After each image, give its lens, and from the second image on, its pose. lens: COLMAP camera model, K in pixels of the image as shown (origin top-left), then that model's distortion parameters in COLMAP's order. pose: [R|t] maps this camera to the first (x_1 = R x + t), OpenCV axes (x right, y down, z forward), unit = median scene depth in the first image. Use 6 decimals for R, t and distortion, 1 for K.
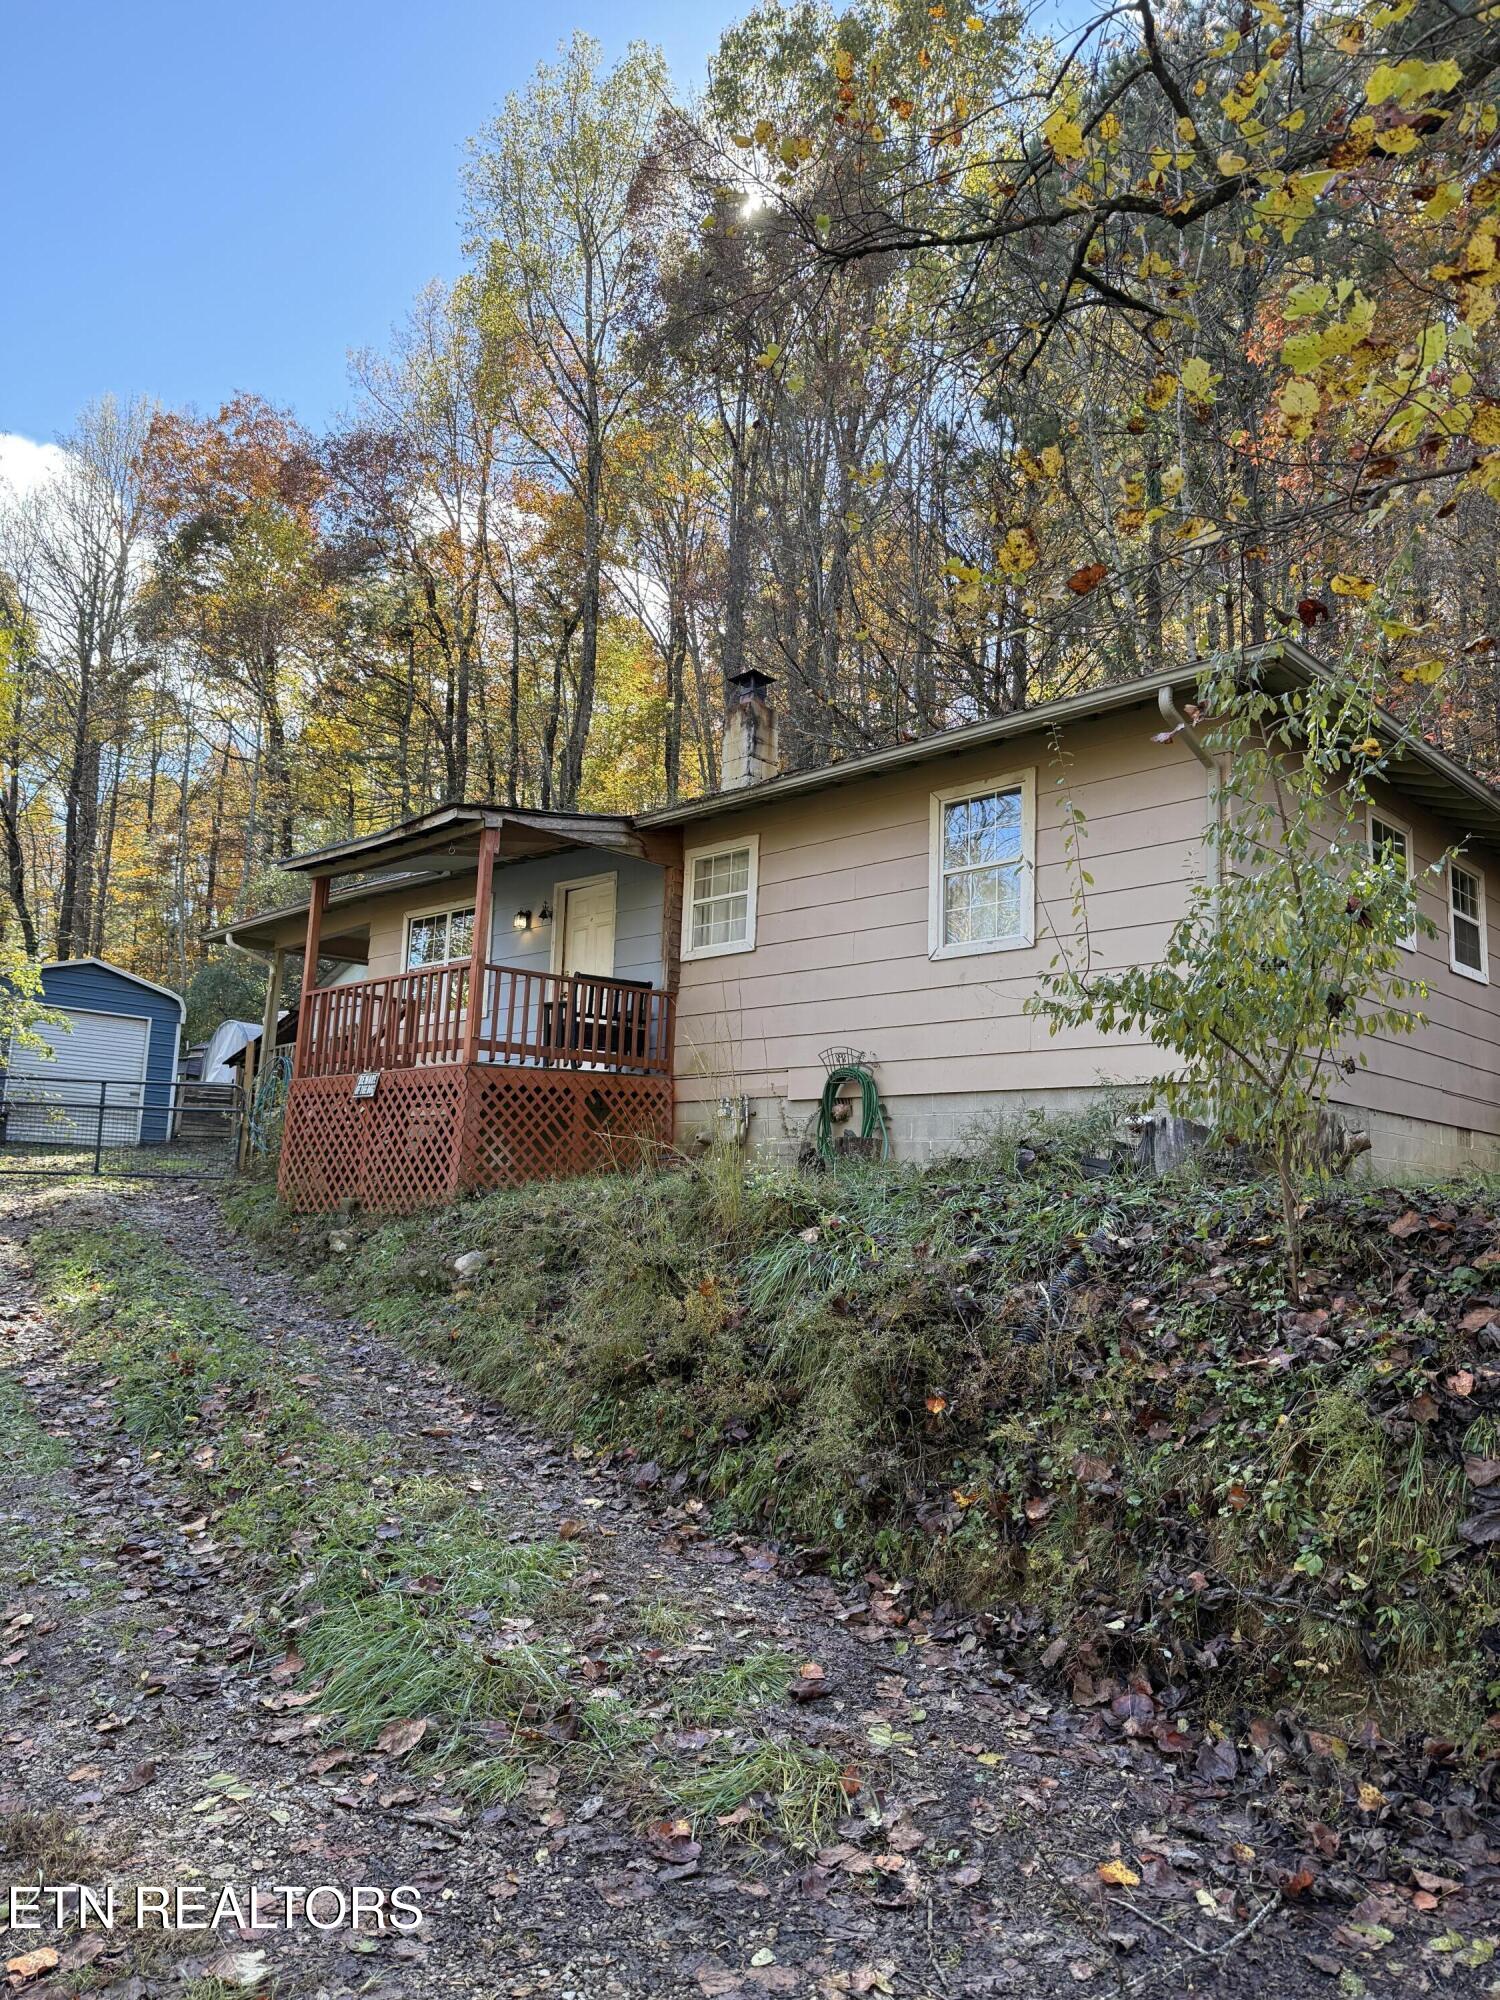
lens RADIAL K [[1422.1, 0, 794.7], [0, 1422.1, 989.0], [0, 0, 1]] dist [0.049504, -0.014693]
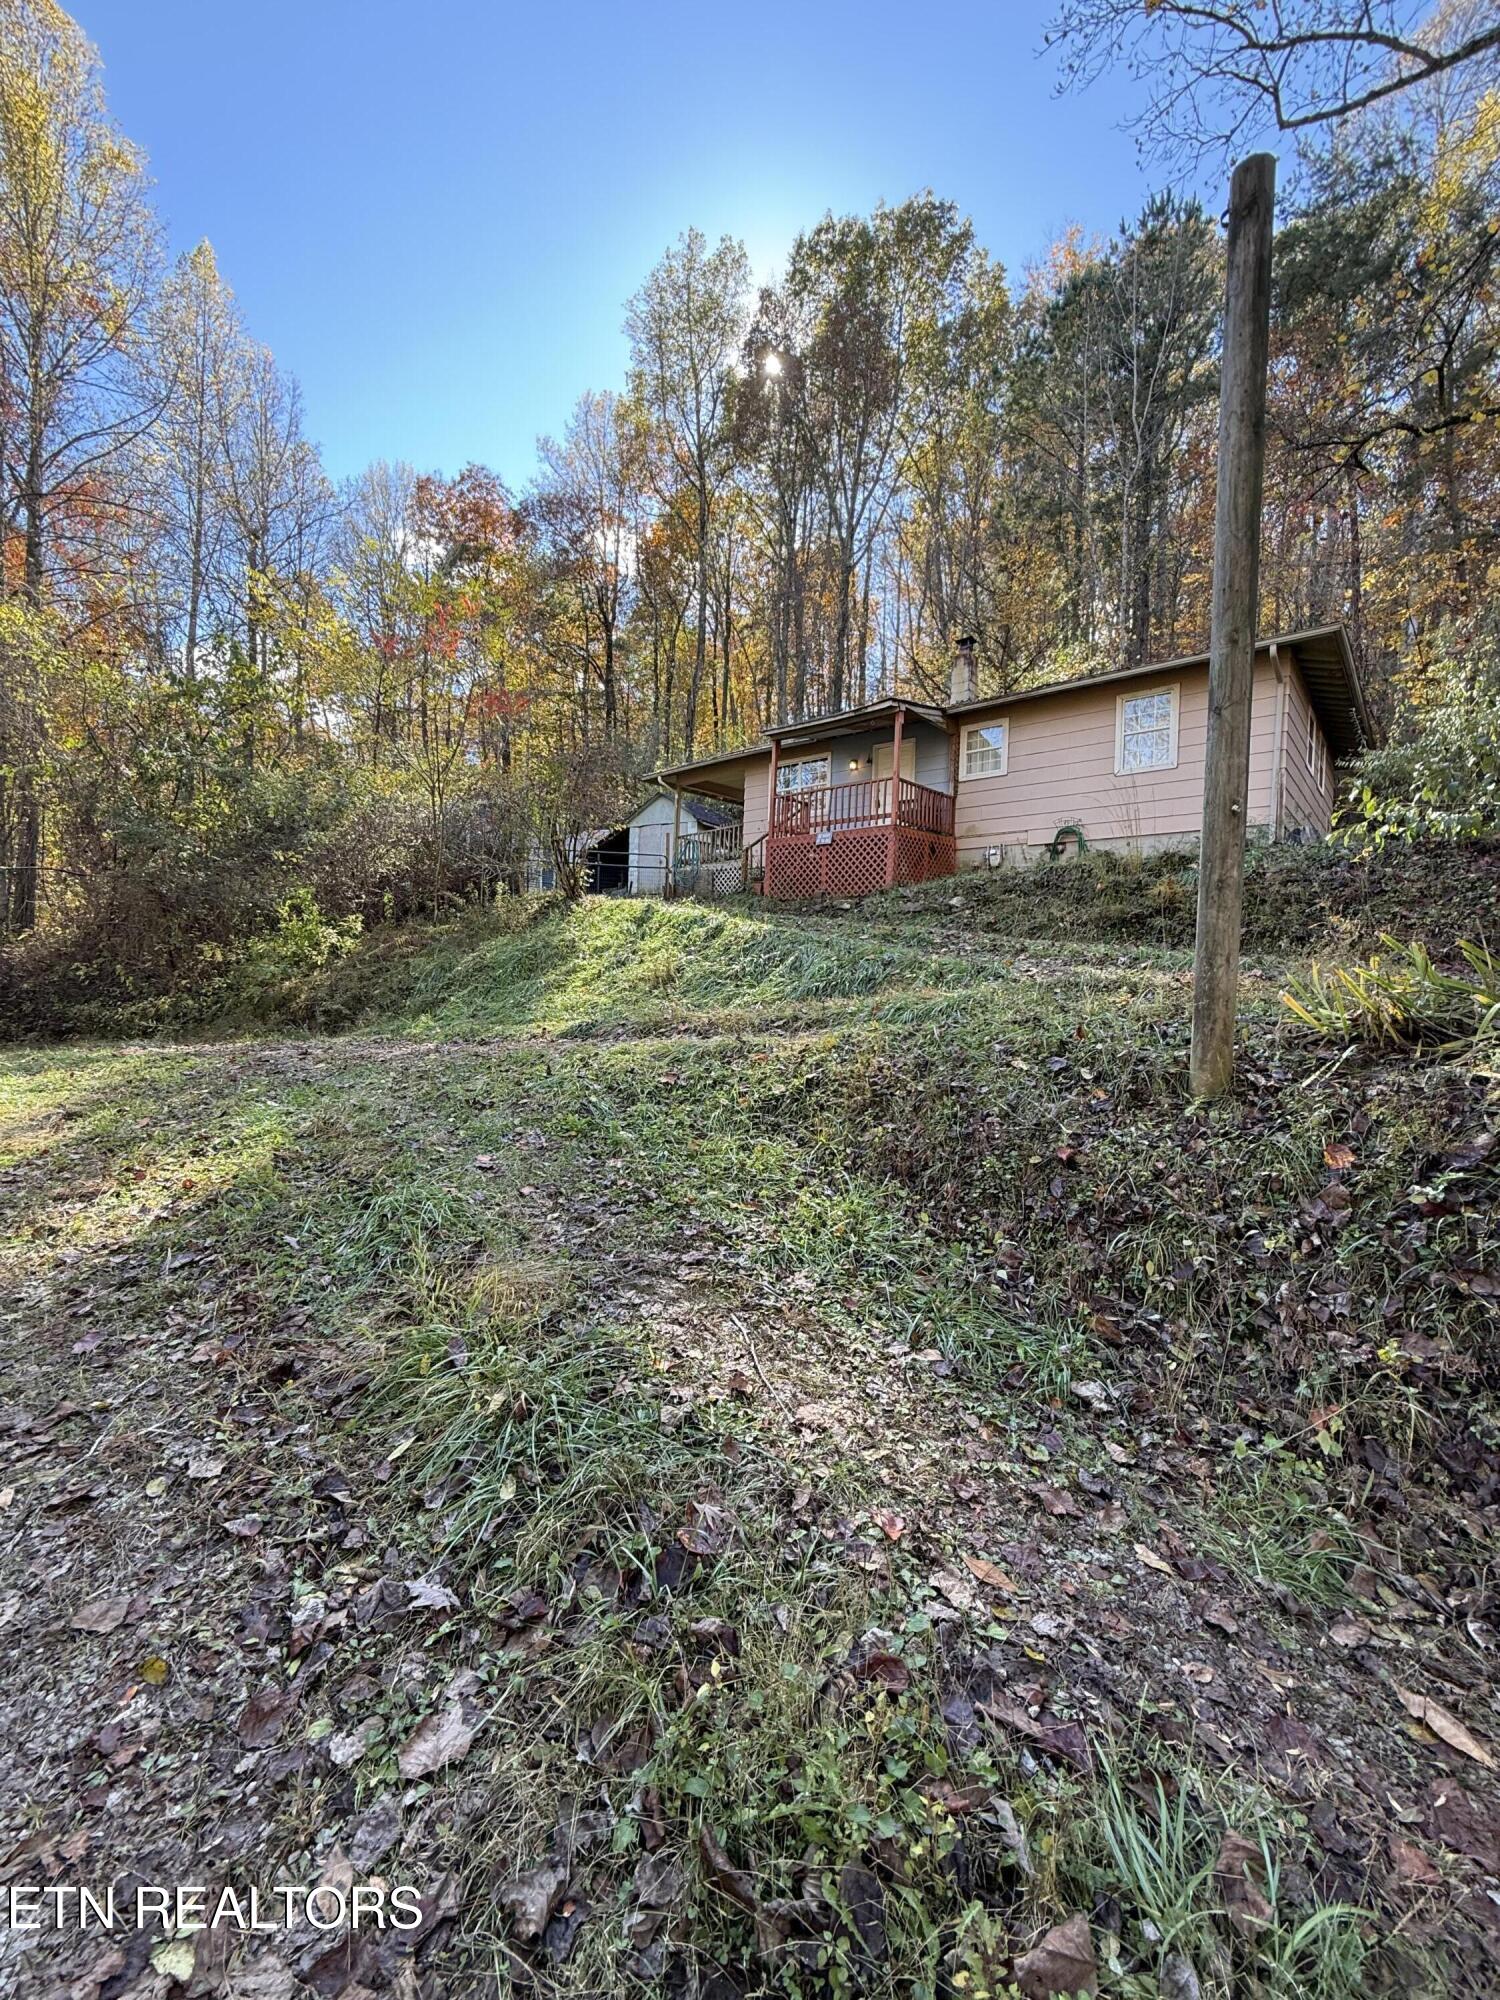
lens RADIAL K [[802.3, 0, 748.3], [0, 802.3, 995.7], [0, 0, 1]] dist [0.004608, -0.000270]
pose [[0.998845, 0.000790, 0.048039, -0.488834], [-0.009749, 0.982398, 0.186546, 0.079268], [-0.047046, -0.186799, 0.981271, -0.225637]]
